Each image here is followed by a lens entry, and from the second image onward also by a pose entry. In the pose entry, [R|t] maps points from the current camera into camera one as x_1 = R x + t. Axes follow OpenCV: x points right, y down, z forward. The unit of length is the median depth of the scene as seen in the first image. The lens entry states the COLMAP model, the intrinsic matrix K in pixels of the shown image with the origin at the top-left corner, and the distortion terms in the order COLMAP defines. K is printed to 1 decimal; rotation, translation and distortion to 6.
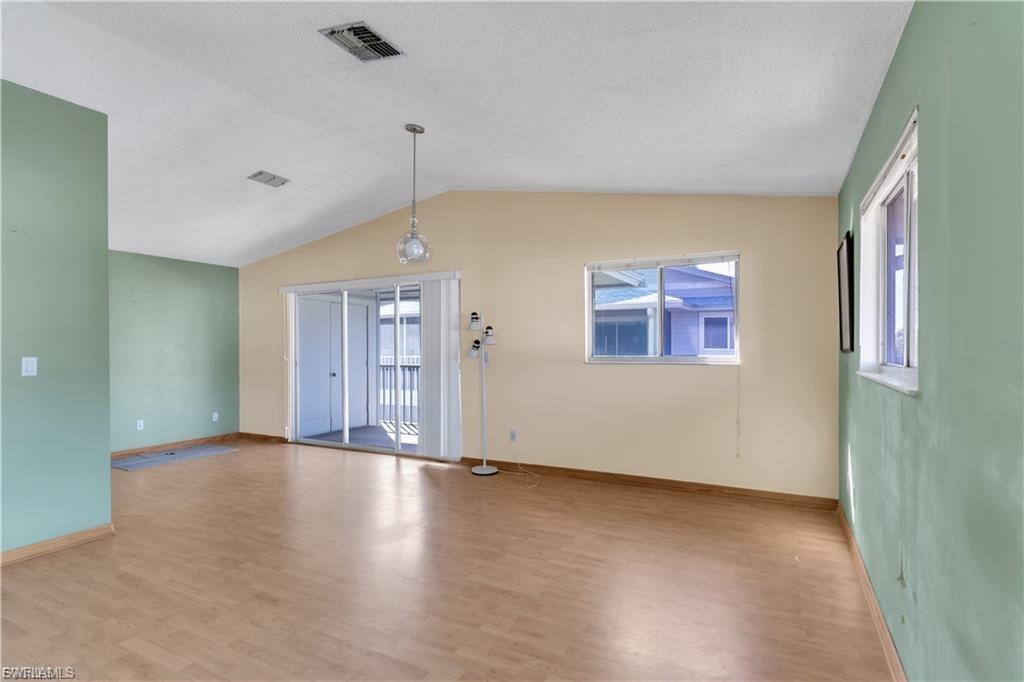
lens RADIAL K [[494.5, 0, 524.5], [0, 494.5, 345.5], [0, 0, 1]] dist [0.001154, 0.000253]
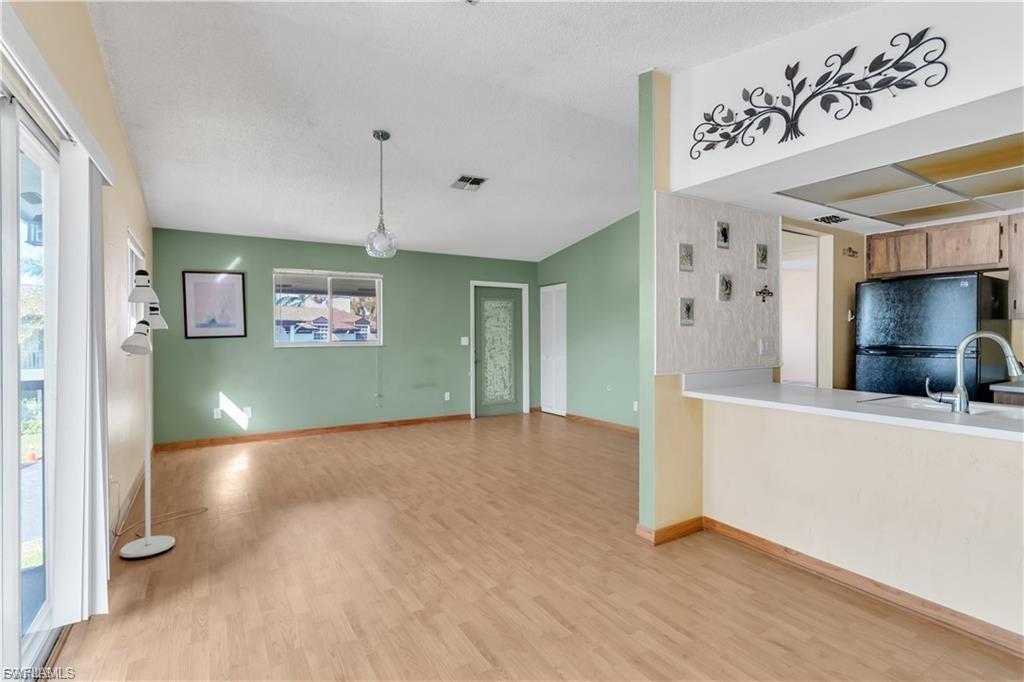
lens RADIAL K [[495.7, 0, 511.3], [0, 495.7, 335.7], [0, 0, 1]] dist [0.002992, -0.000023]
pose [[-0.842527, 0.006336, 0.538617, -0.762566], [0.006944, 0.999975, -0.000901, 0.008680], [-0.538610, 0.002981, -0.842550, 1.277627]]
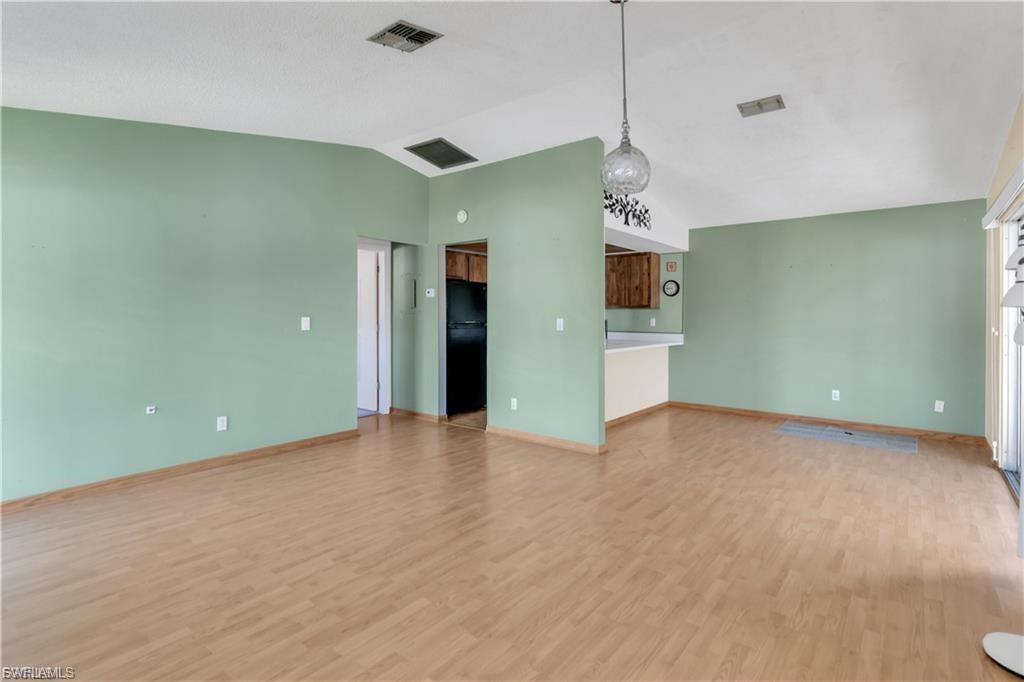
lens RADIAL K [[511.4, 0, 514.4], [0, 511.4, 314.5], [0, 0, 1]] dist [0.001534, 0.000162]
pose [[-0.208599, 0.007338, -0.977974, 0.363681], [-0.000148, 0.999972, 0.007535, -0.000817], [0.978001, 0.001717, -0.208592, 0.720322]]
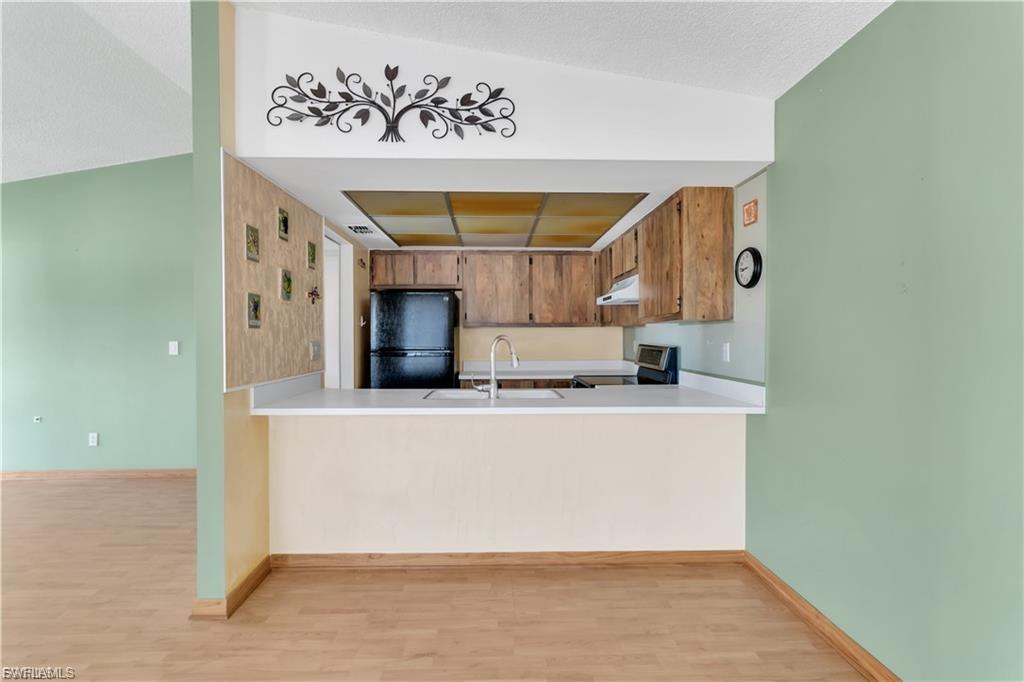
lens RADIAL K [[496.5, 0, 507.7], [0, 496.5, 341.4], [0, 0, 1]] dist [0.000980, 0.000412]
pose [[-0.888369, 0.015303, -0.458876, -0.610606], [0.011252, 0.999870, 0.011563, 0.007950], [0.458993, 0.005109, -0.888425, 1.201842]]
